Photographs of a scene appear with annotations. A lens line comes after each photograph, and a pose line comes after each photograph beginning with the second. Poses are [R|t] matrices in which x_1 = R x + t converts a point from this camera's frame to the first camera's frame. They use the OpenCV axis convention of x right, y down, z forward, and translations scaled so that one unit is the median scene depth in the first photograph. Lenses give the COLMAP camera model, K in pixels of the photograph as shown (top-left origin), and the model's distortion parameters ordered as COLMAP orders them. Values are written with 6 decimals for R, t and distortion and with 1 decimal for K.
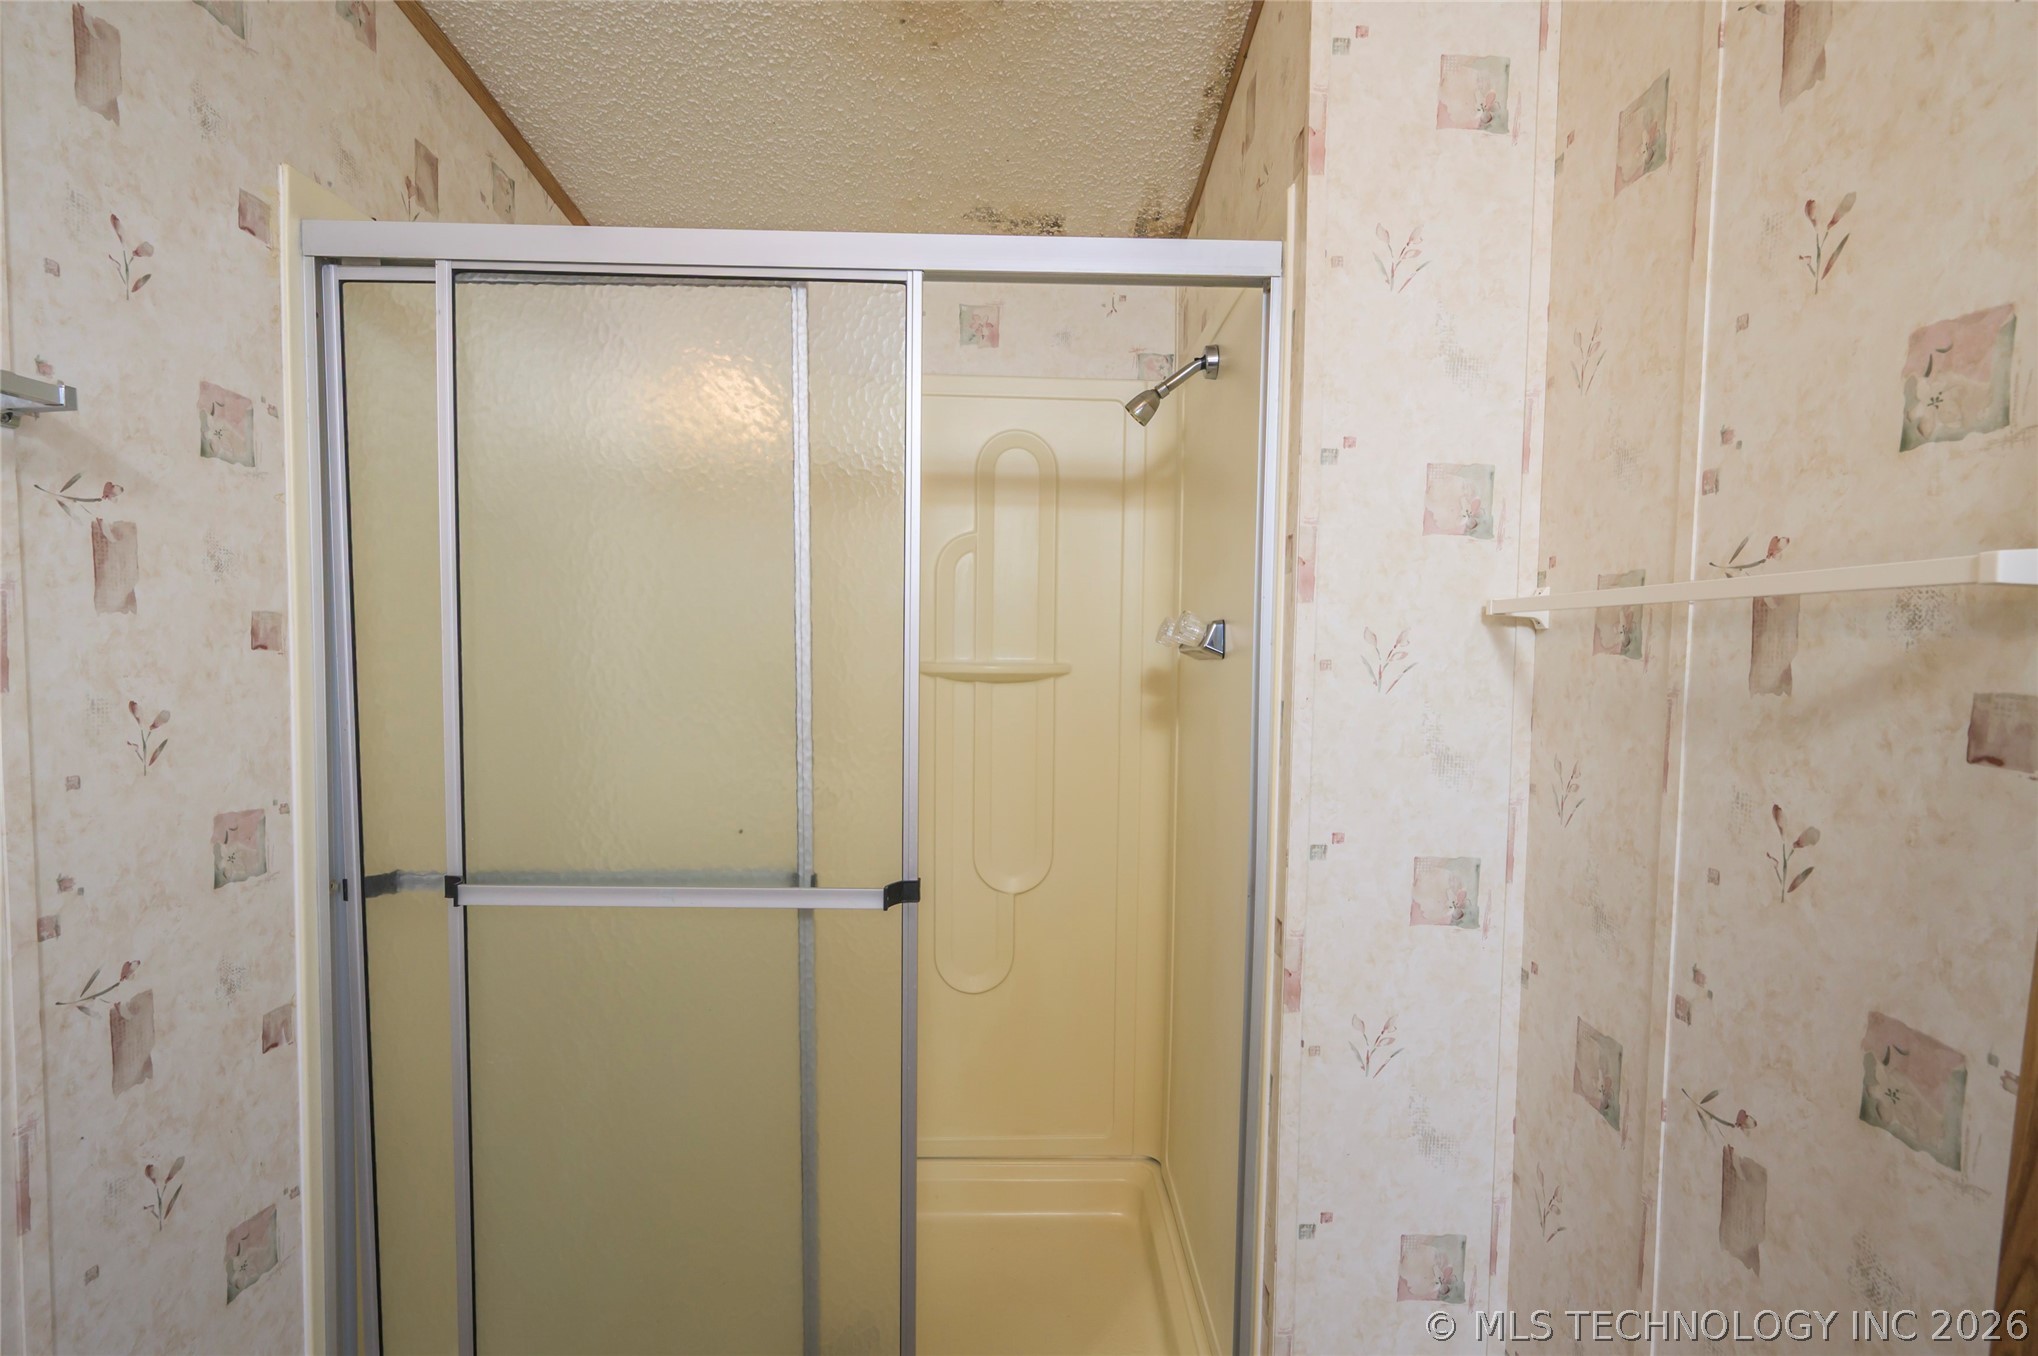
lens RADIAL K [[985.0, 0, 1053.7], [0, 985.0, 703.0], [0, 0, 1]] dist [0.002716, -0.001812]
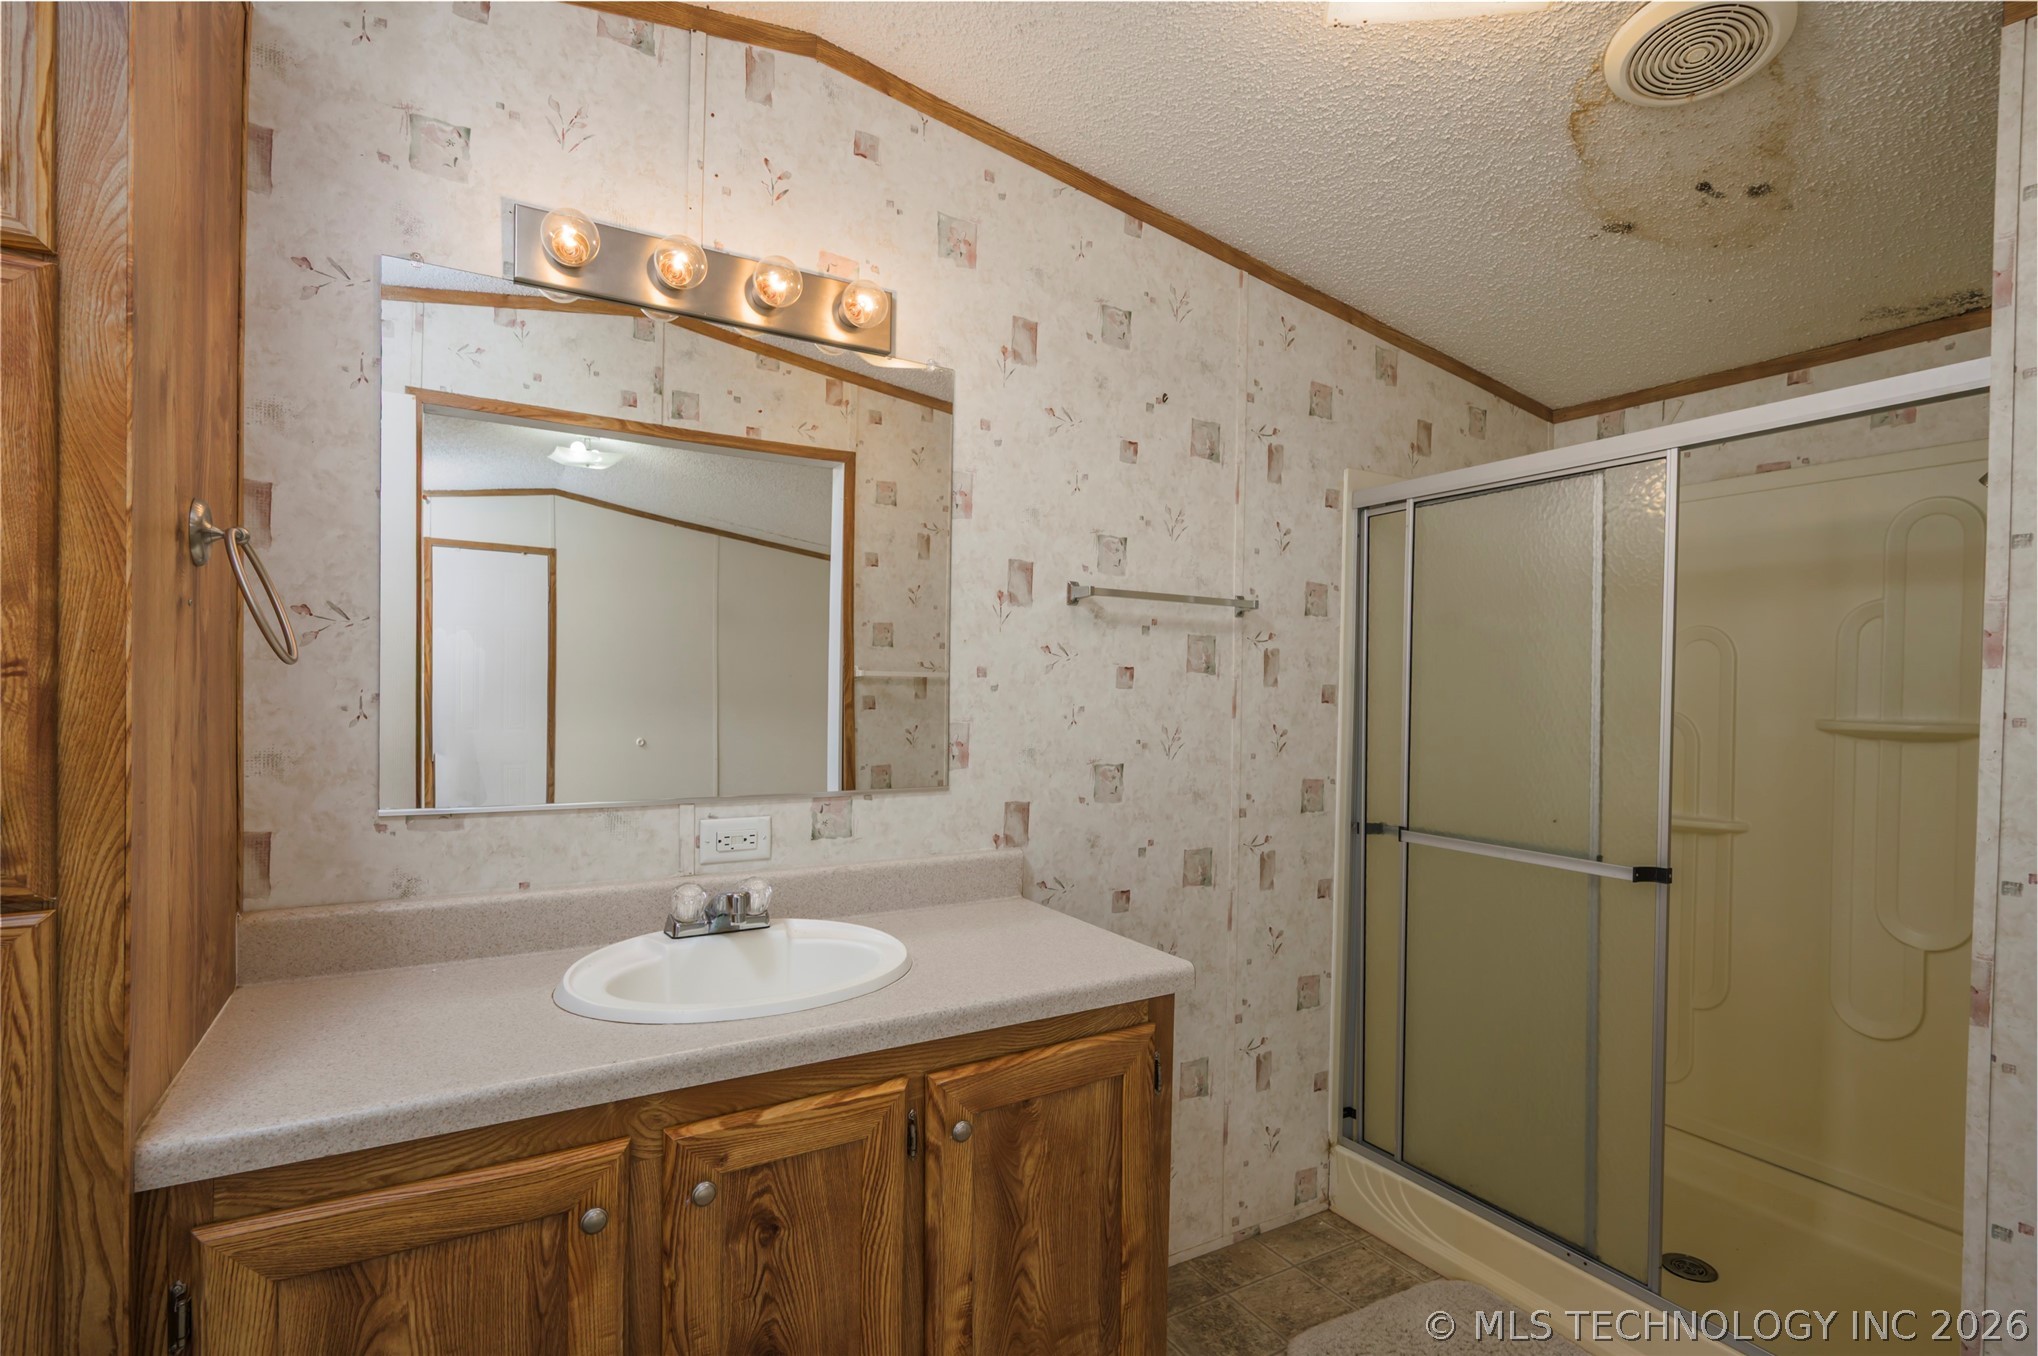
lens RADIAL K [[985.0, 0, 1053.7], [0, 985.0, 703.0], [0, 0, 1]] dist [0.002716, -0.001812]
pose [[0.496966, 0.006205, -0.867748, 0.700032], [-0.056245, 0.998102, -0.025074, 0.029595], [0.865946, 0.061267, 0.496371, -0.519386]]
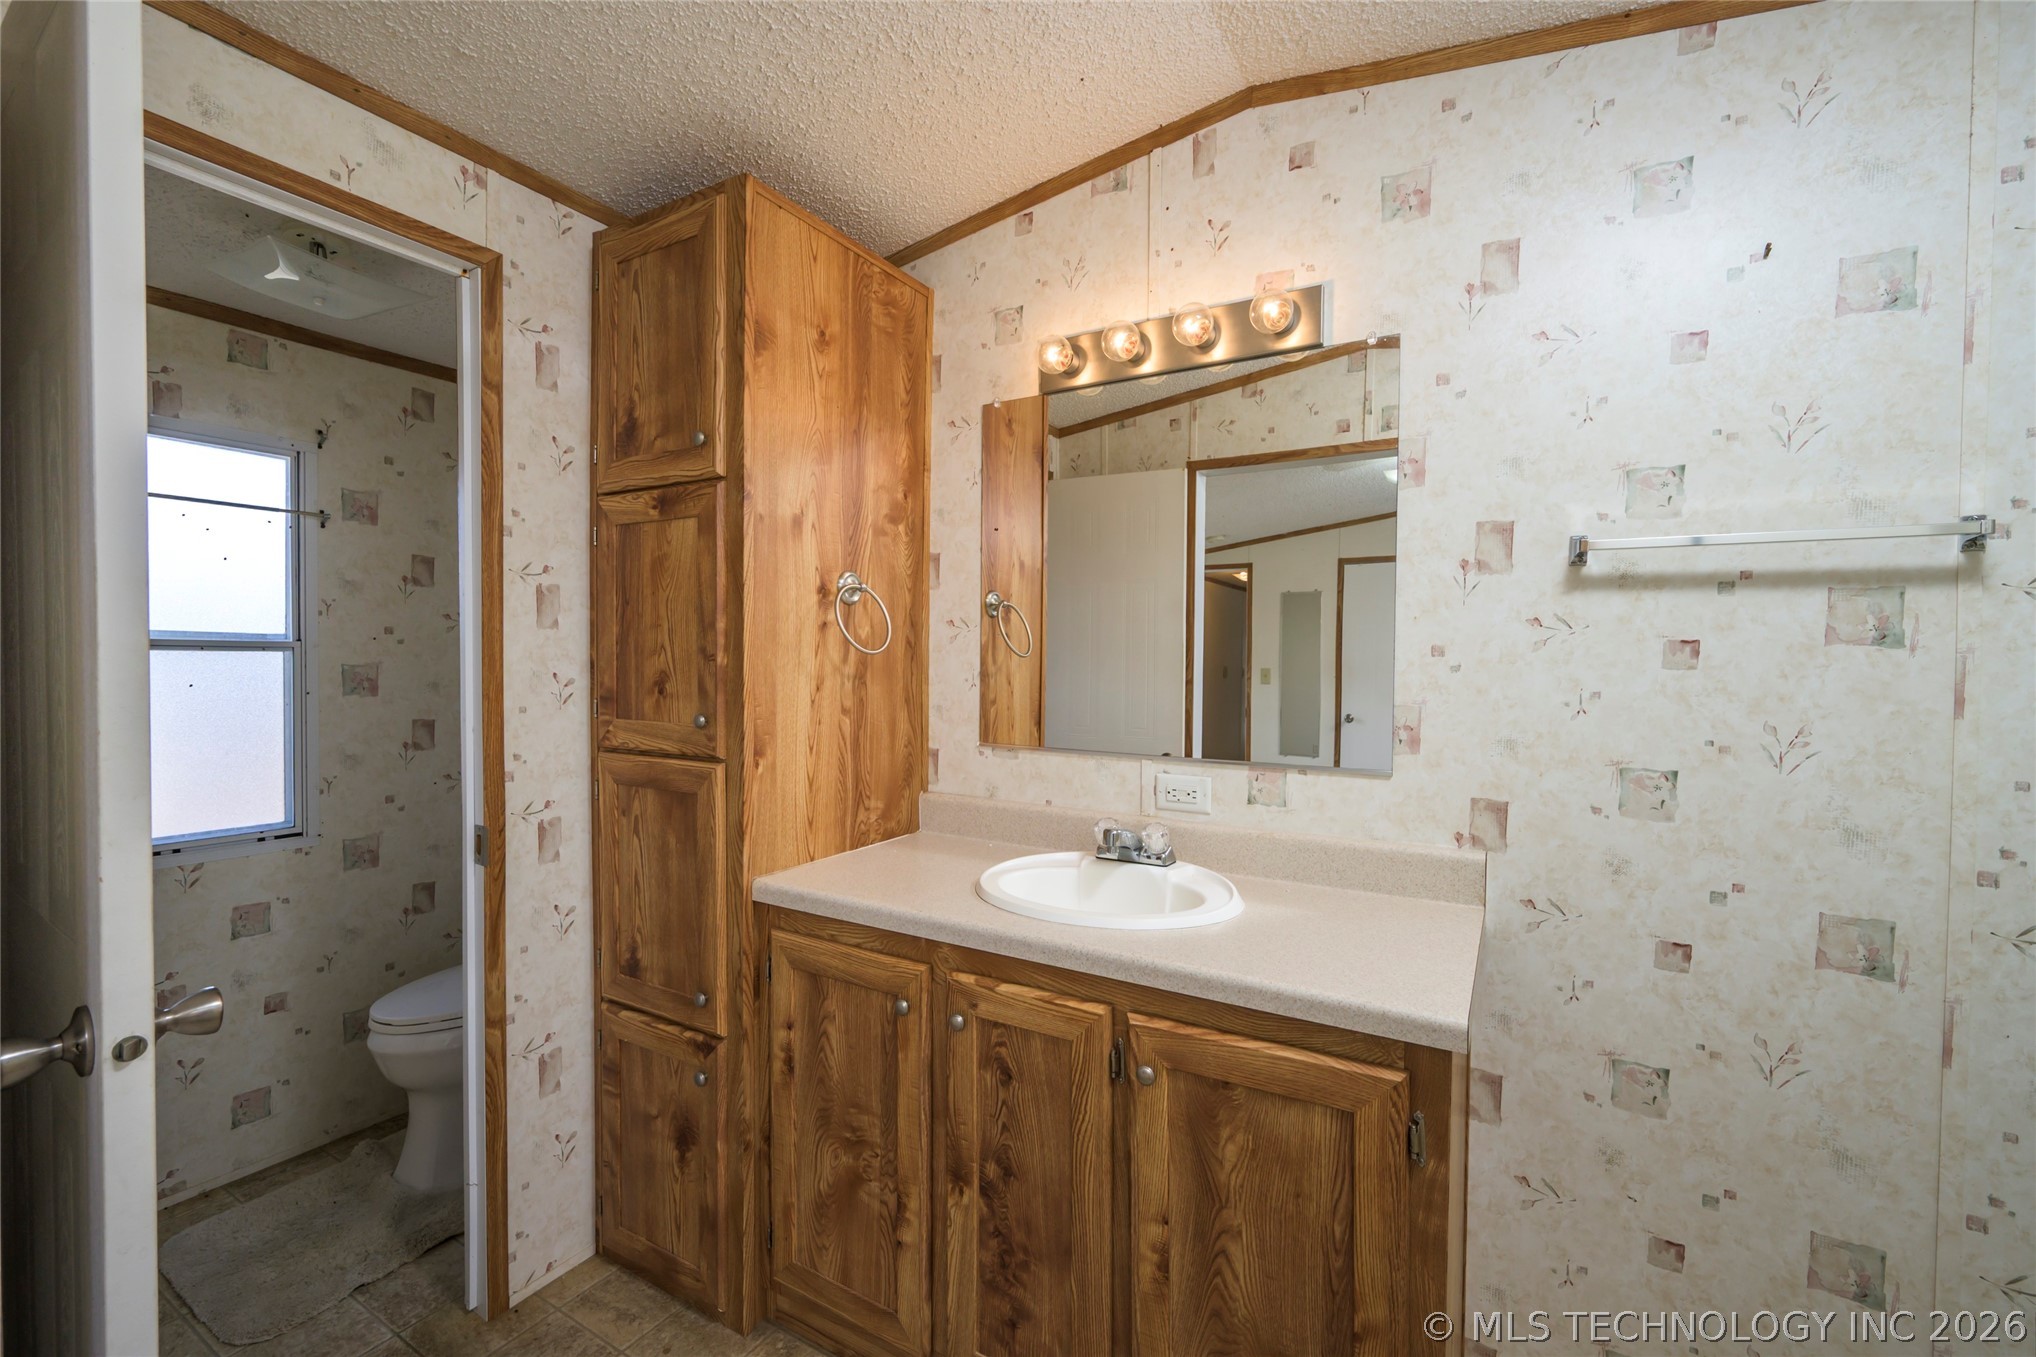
lens RADIAL K [[841.7, 0, 1017.7], [0, 841.7, 681.5], [0, 0, 1]] dist [0.000401, -0.000150]
pose [[-0.531729, -0.001623, -0.846913, 0.641495], [-0.066667, 0.996975, 0.039946, -0.017846], [0.844287, 0.077701, -0.530229, 0.318289]]
